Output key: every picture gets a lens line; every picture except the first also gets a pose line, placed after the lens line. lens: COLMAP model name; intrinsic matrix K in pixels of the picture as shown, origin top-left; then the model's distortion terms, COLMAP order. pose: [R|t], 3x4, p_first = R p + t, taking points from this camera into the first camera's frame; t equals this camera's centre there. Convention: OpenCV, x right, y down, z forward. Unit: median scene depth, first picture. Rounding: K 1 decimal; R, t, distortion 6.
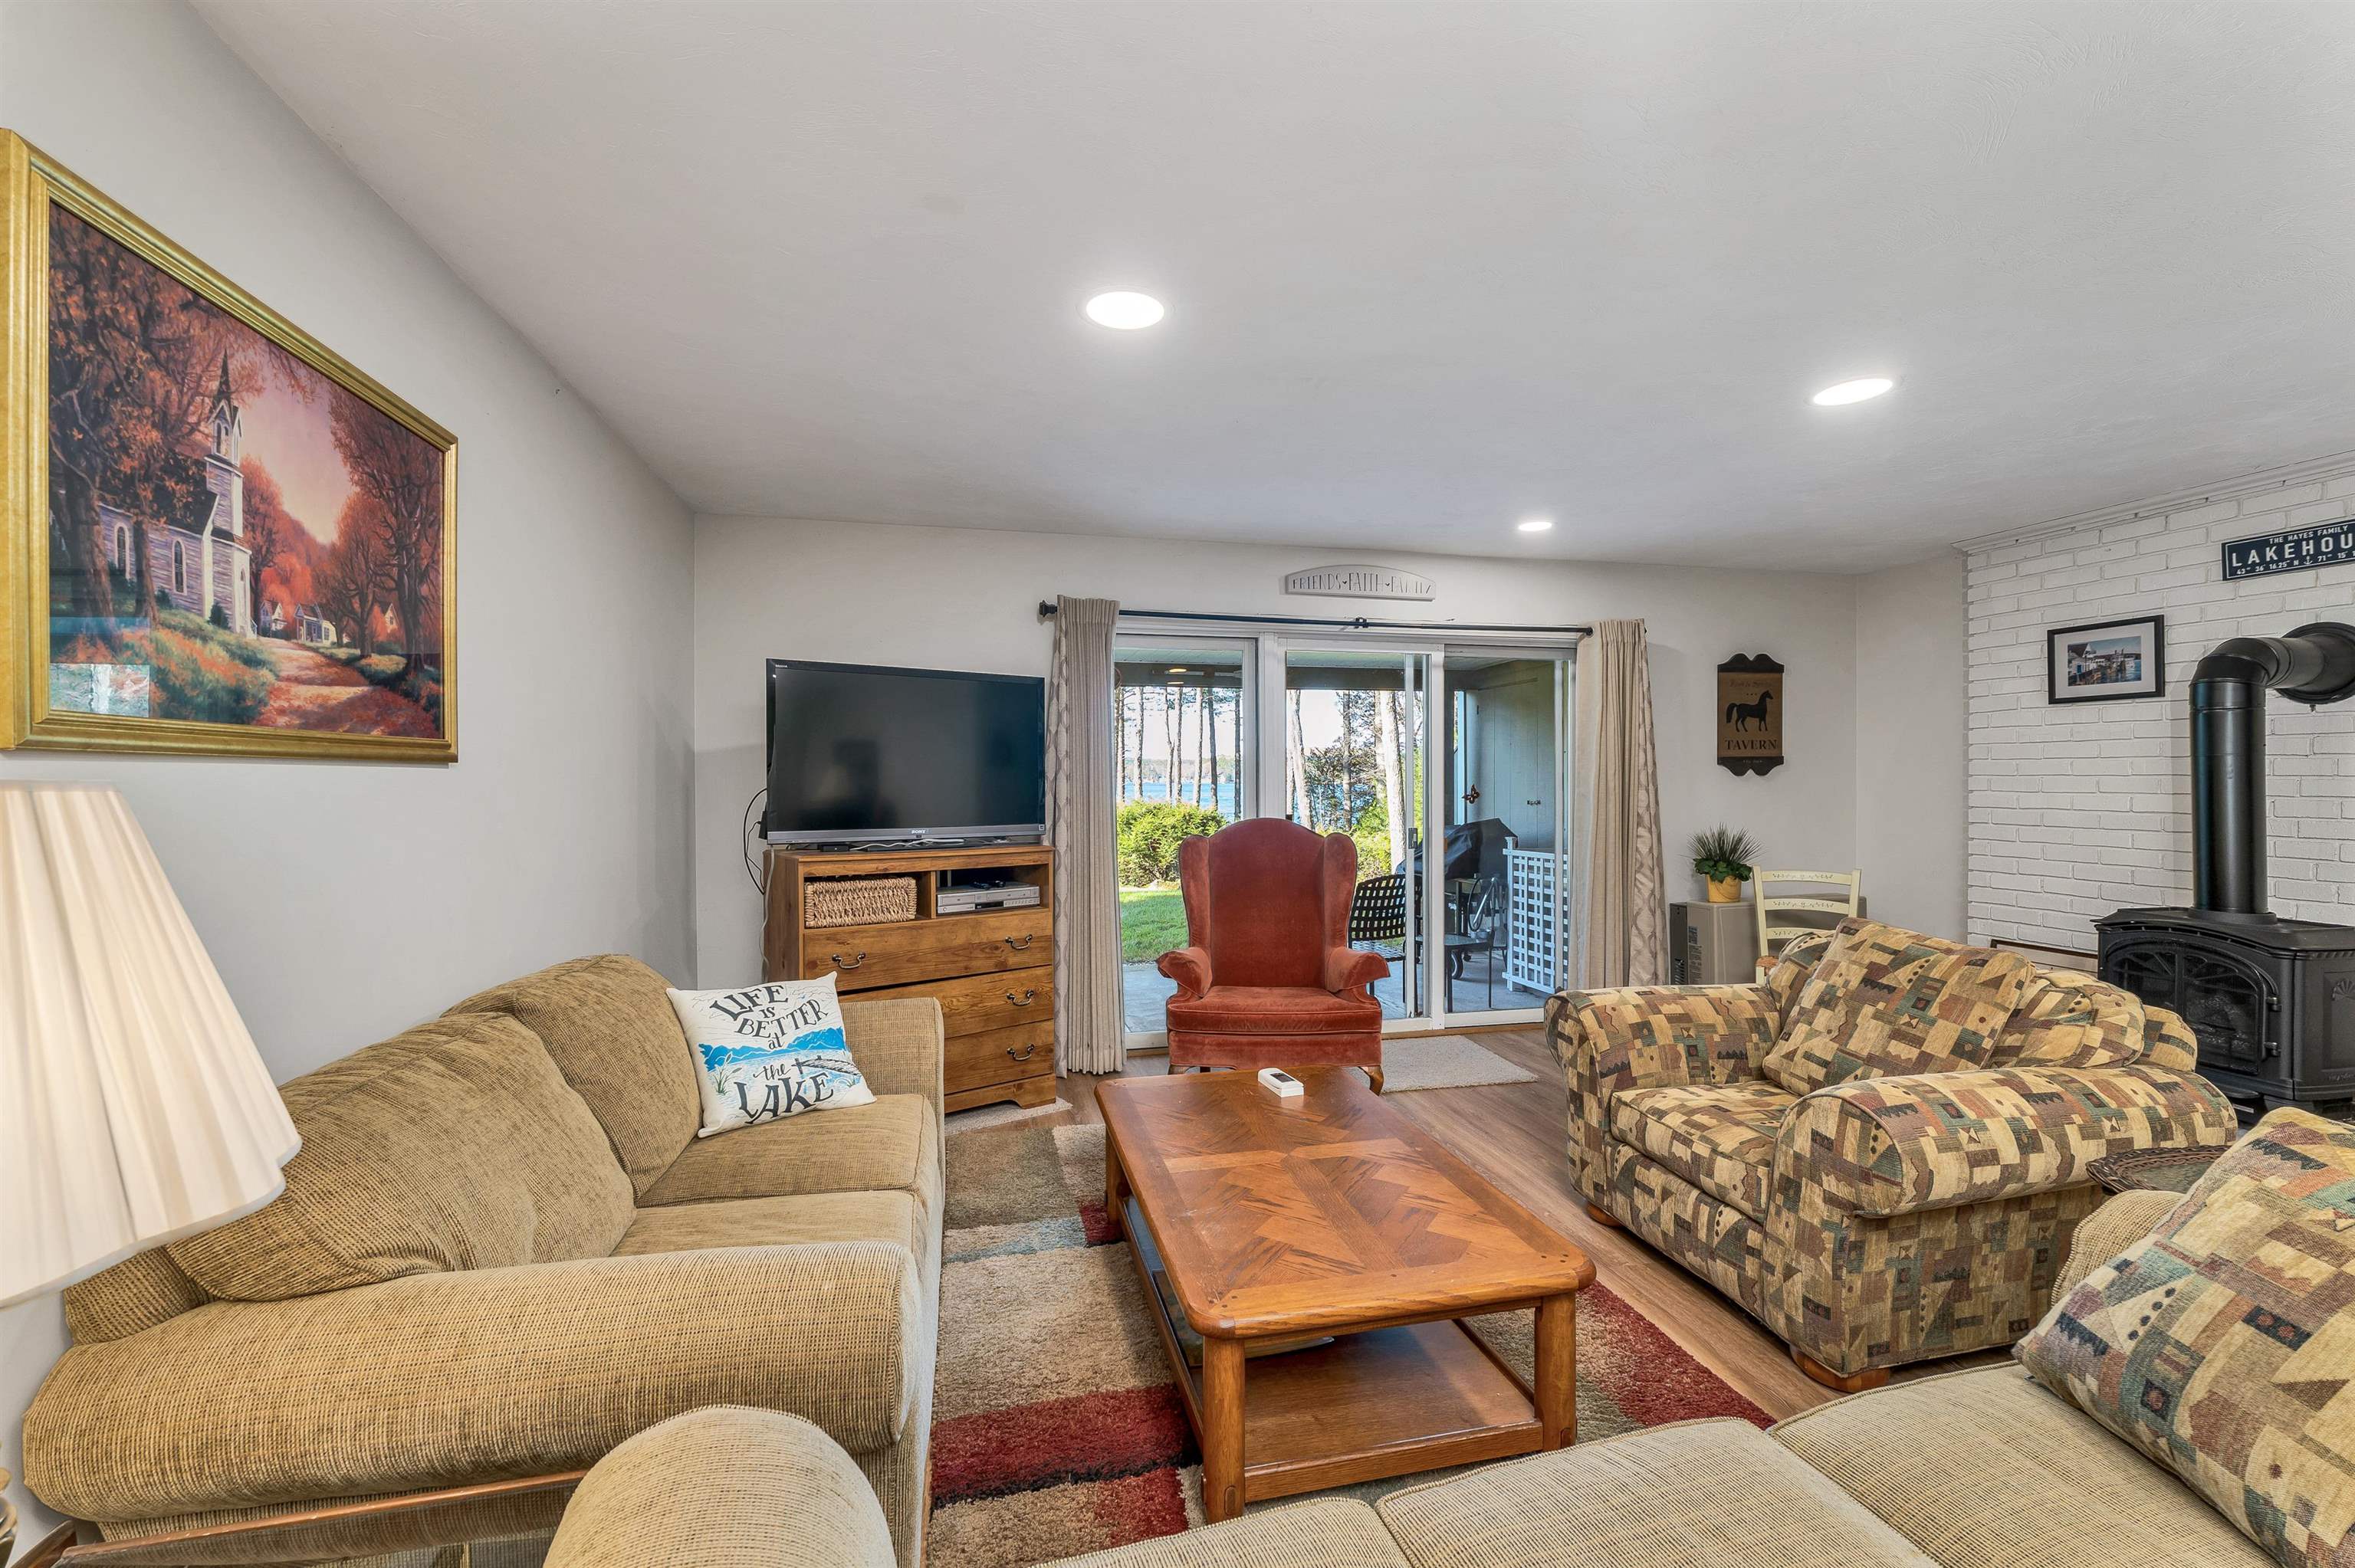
lens RADIAL K [[948.2, 0, 1162.1], [0, 948.2, 778.5], [0, 0, 1]] dist [-0.013281, -0.000584]
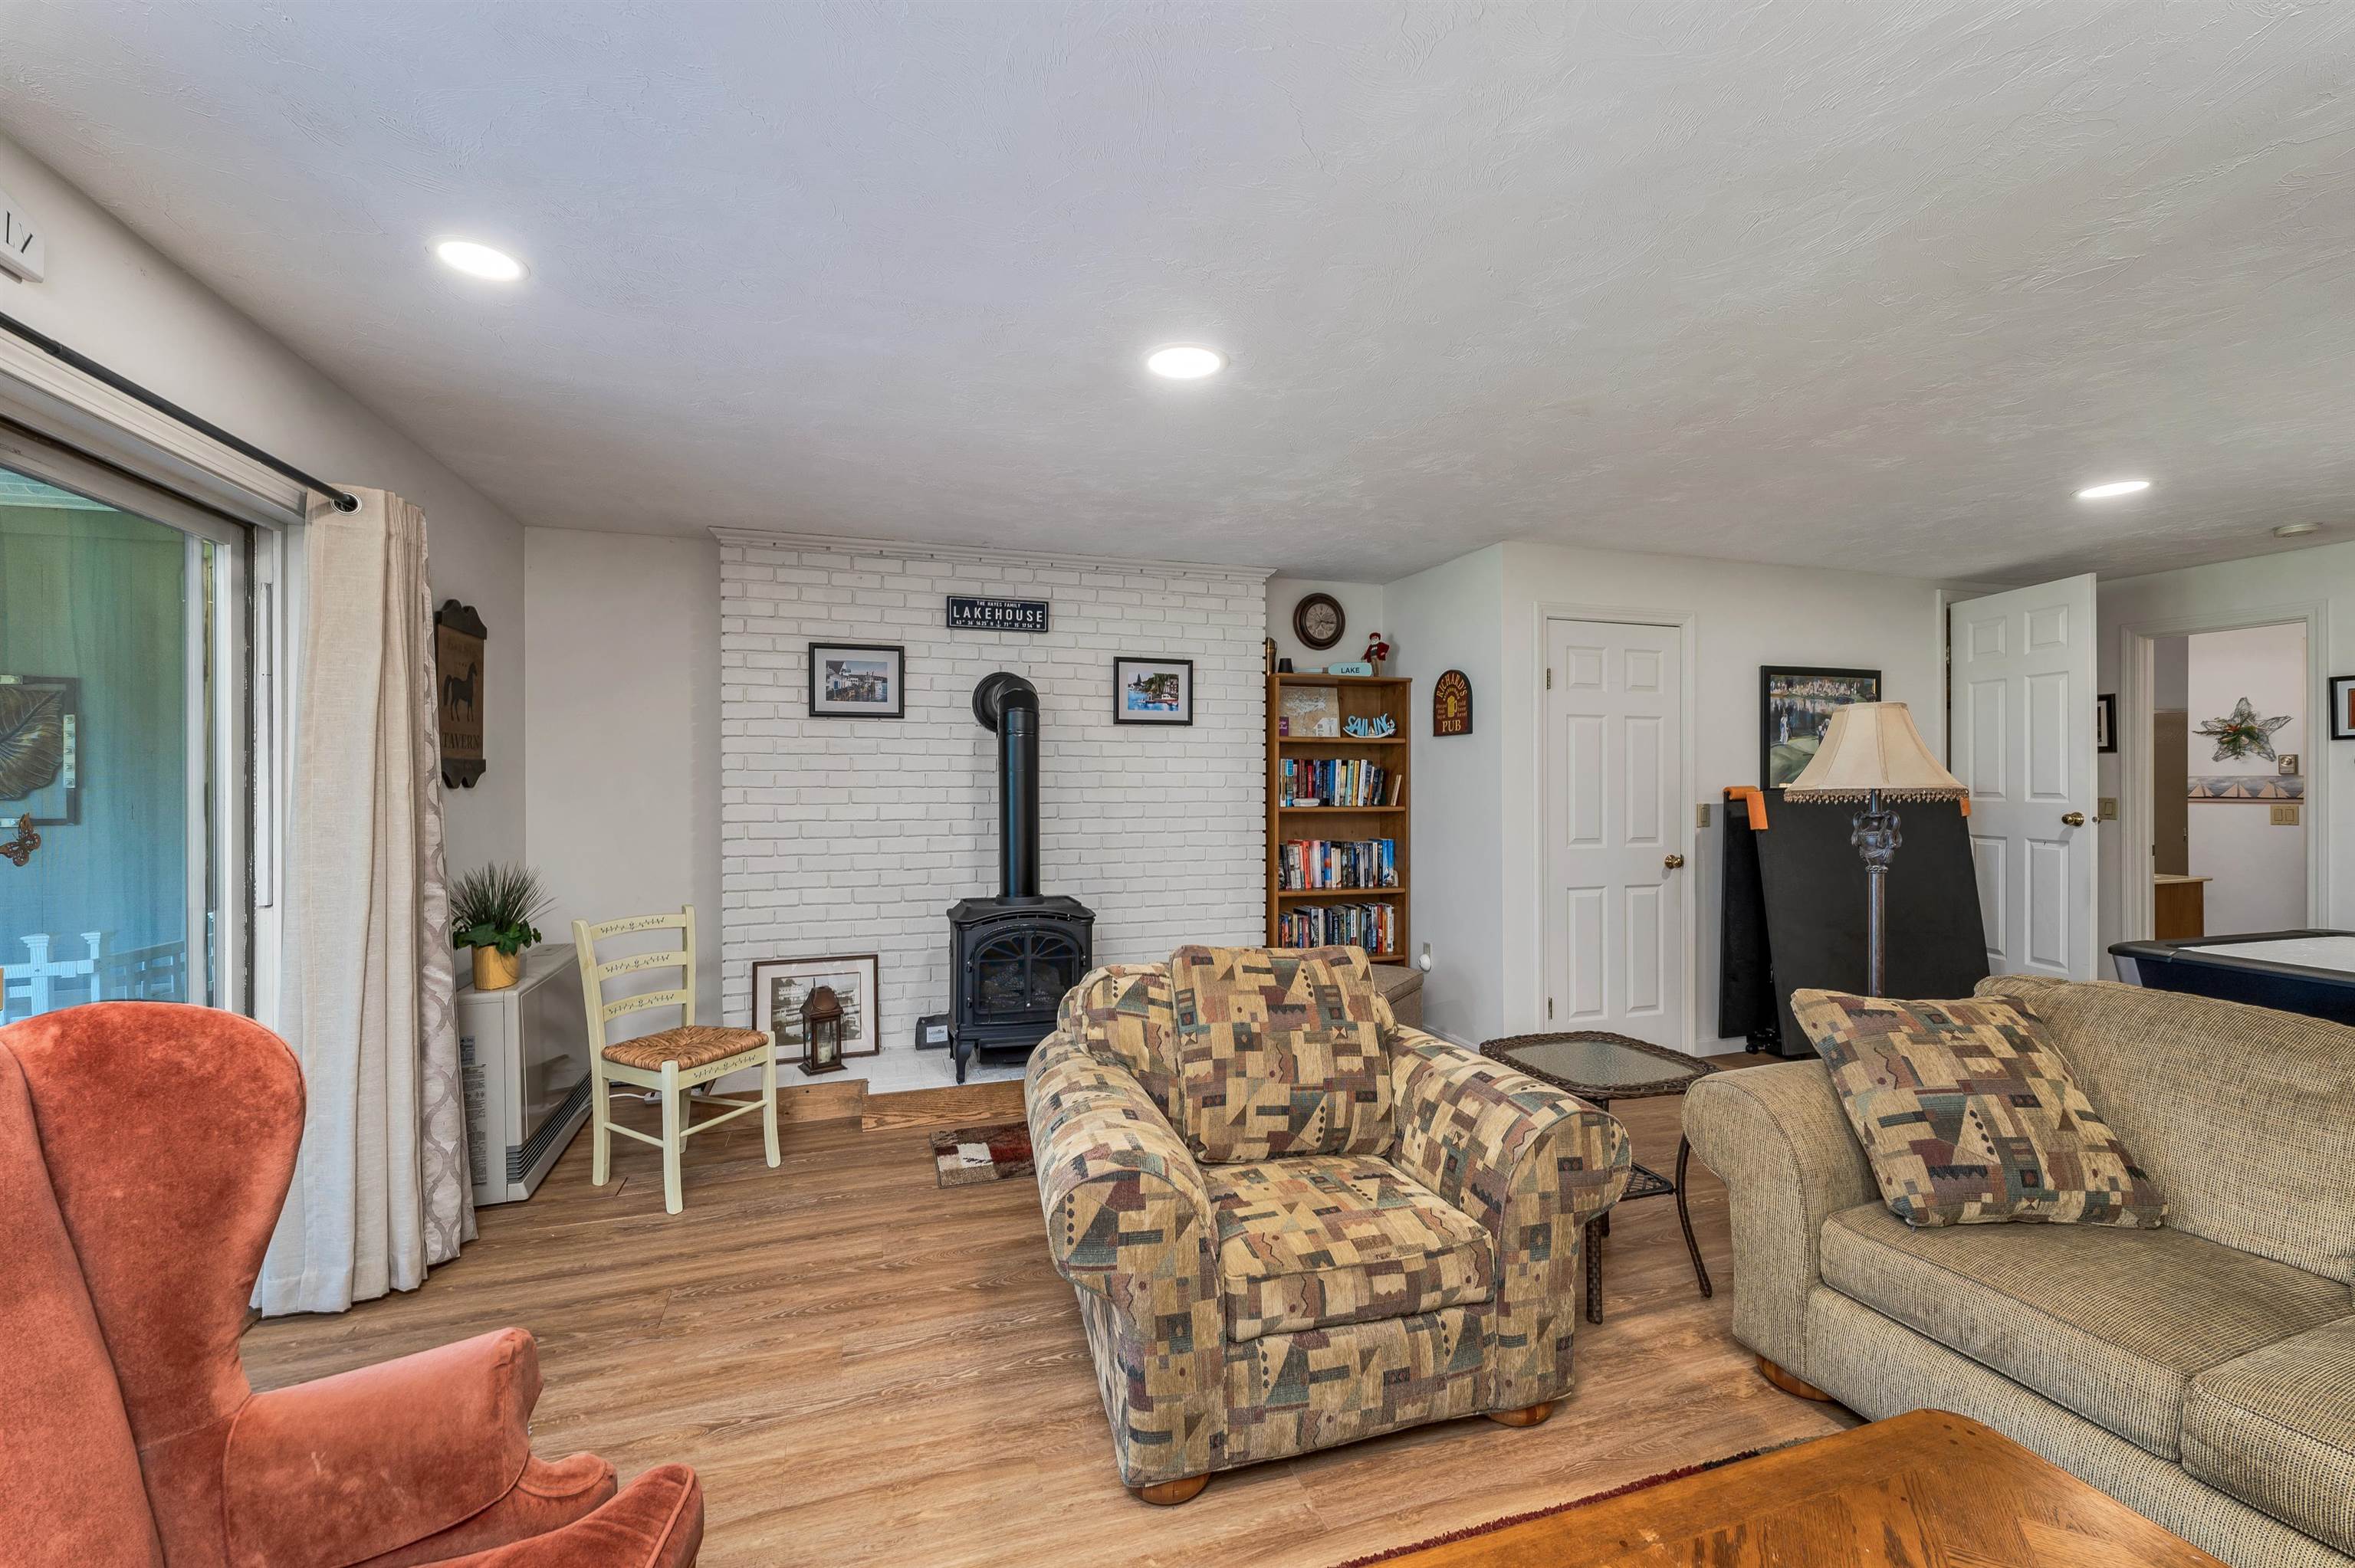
lens RADIAL K [[957.7, 0, 1177.5], [0, 957.7, 784.0], [0, 0, 1]] dist [-0.001229, -0.000173]
pose [[-0.102444, 0.002606, 0.994735, -0.140578], [0.003734, 0.999991, -0.002235, -0.003878], [-0.994732, 0.003485, -0.102453, 0.877977]]
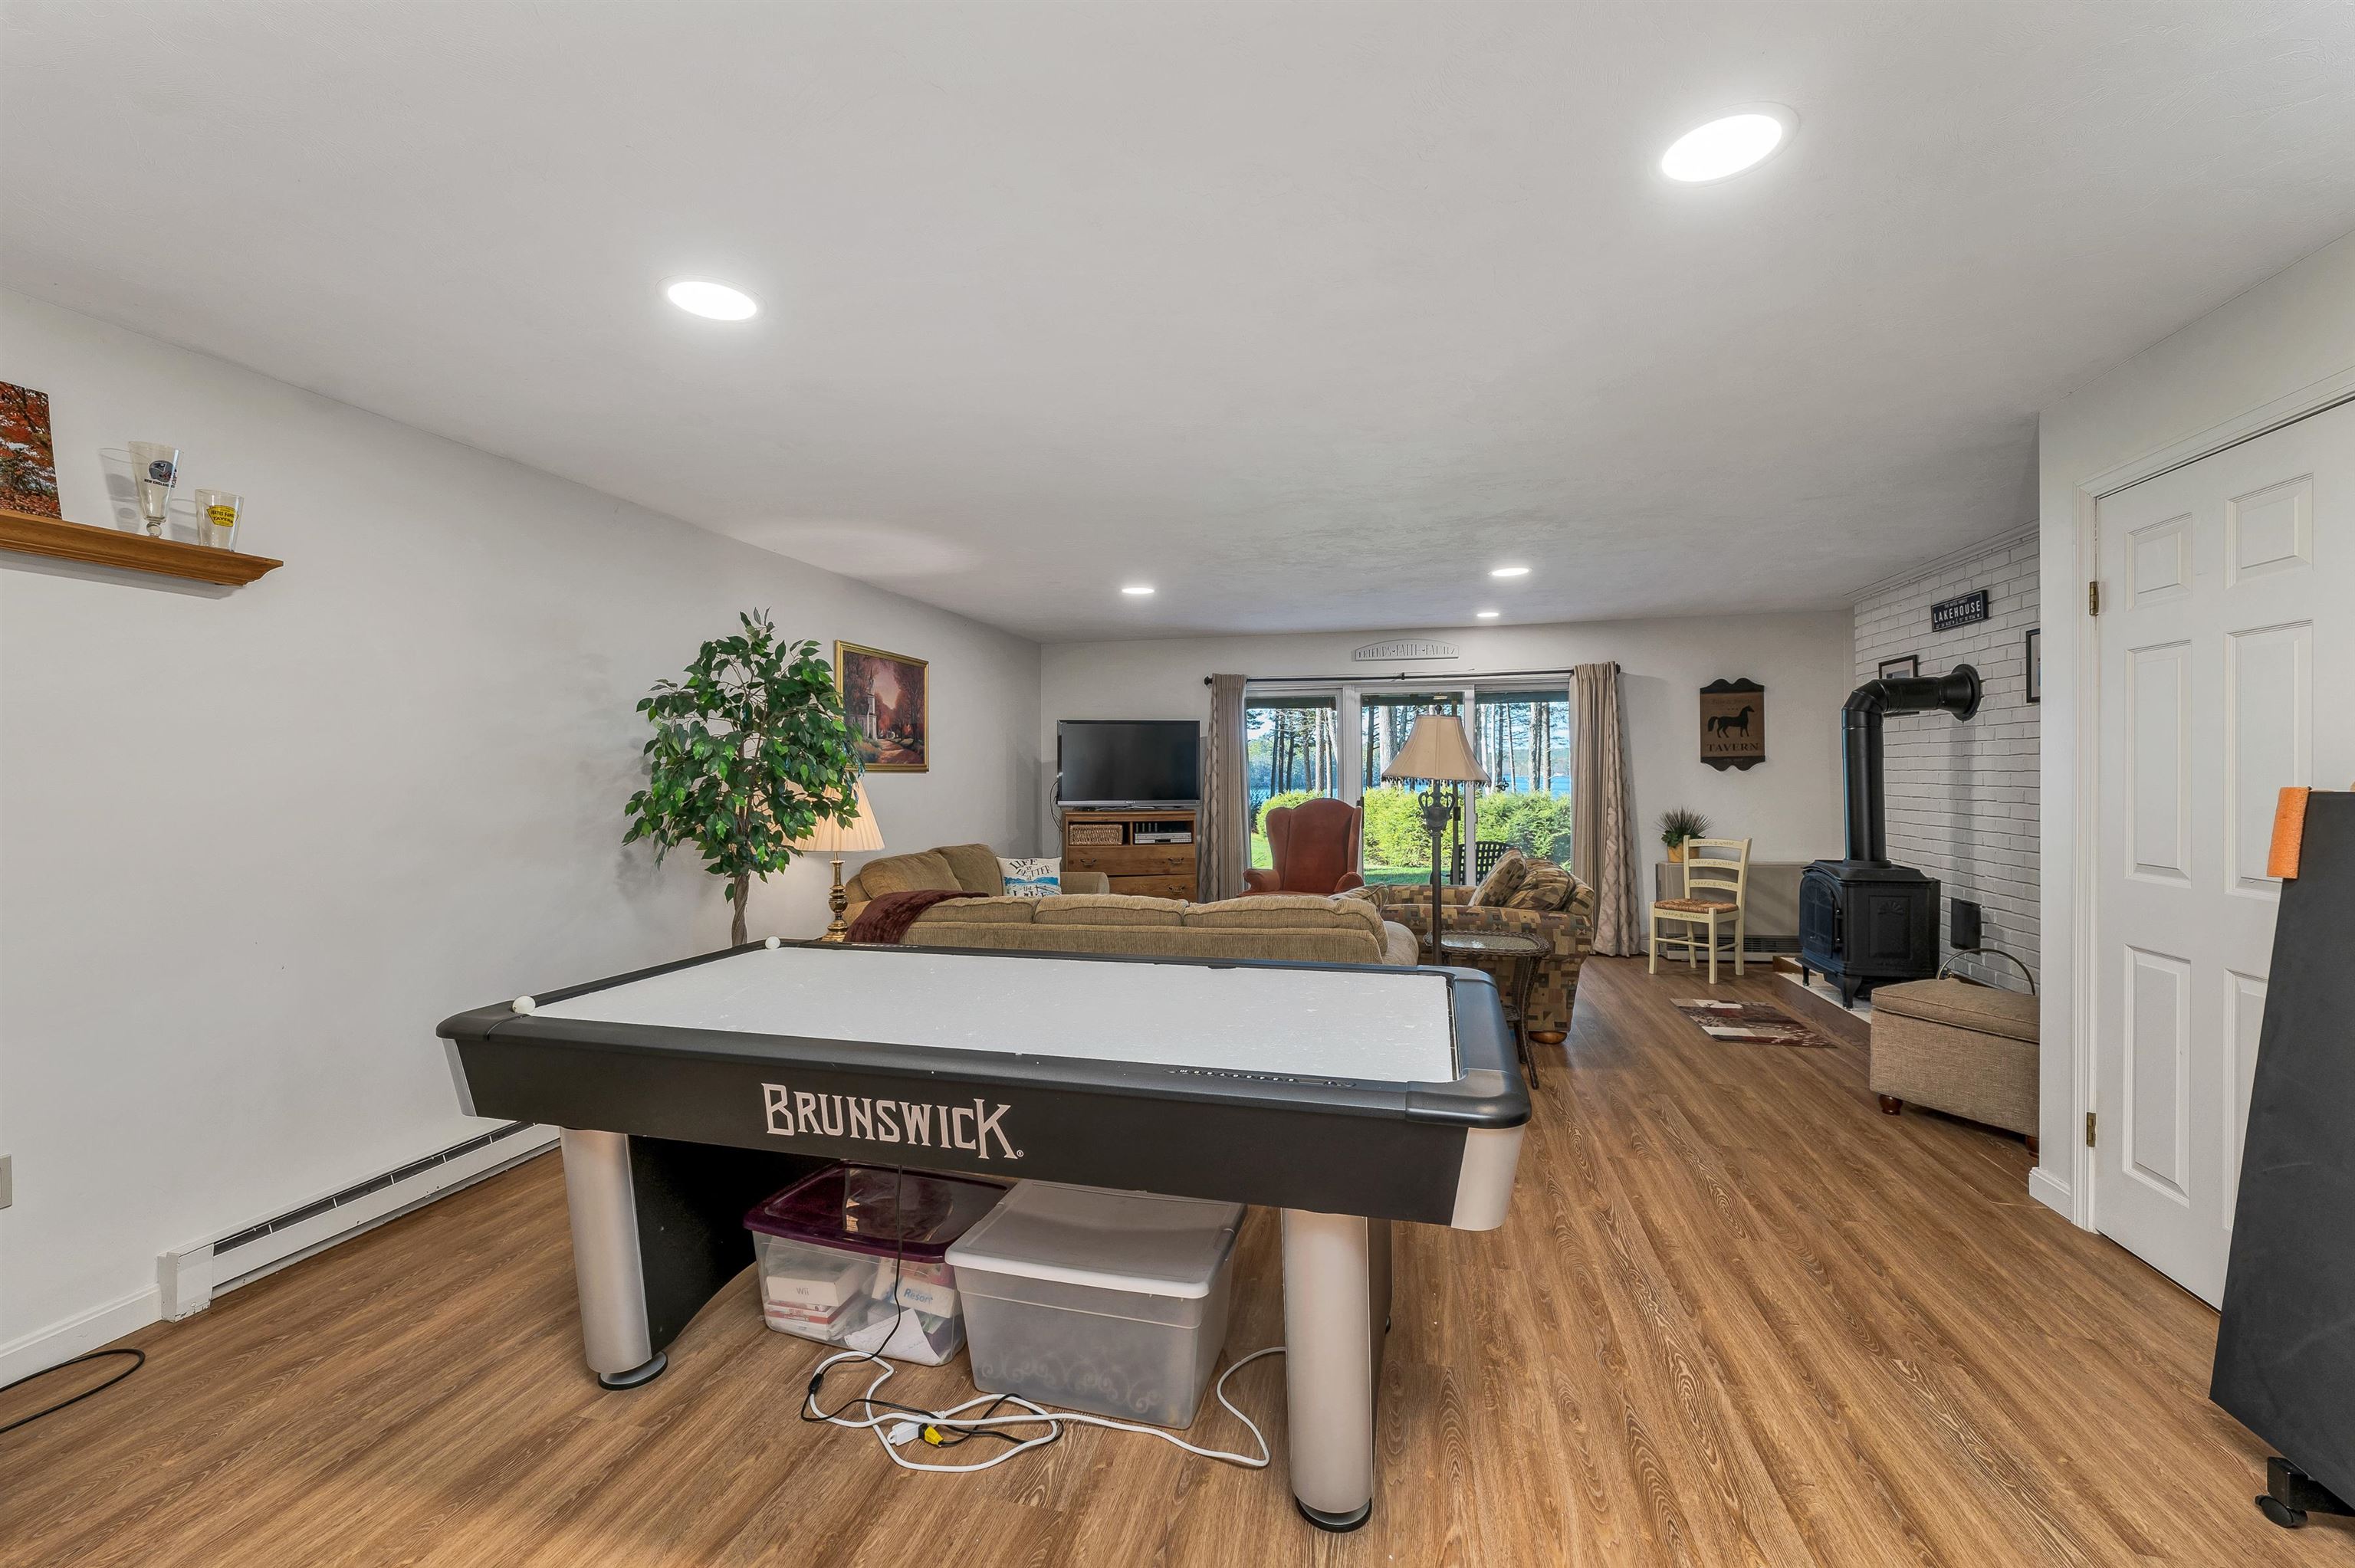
lens RADIAL K [[948.2, 0, 1162.1], [0, 948.2, 778.5], [0, 0, 1]] dist [-0.013281, -0.000584]
pose [[0.897305, -0.002621, -0.441404, 0.753556], [0.005048, 0.999978, 0.004326, -0.002892], [0.441382, -0.006110, 0.897298, -0.829849]]
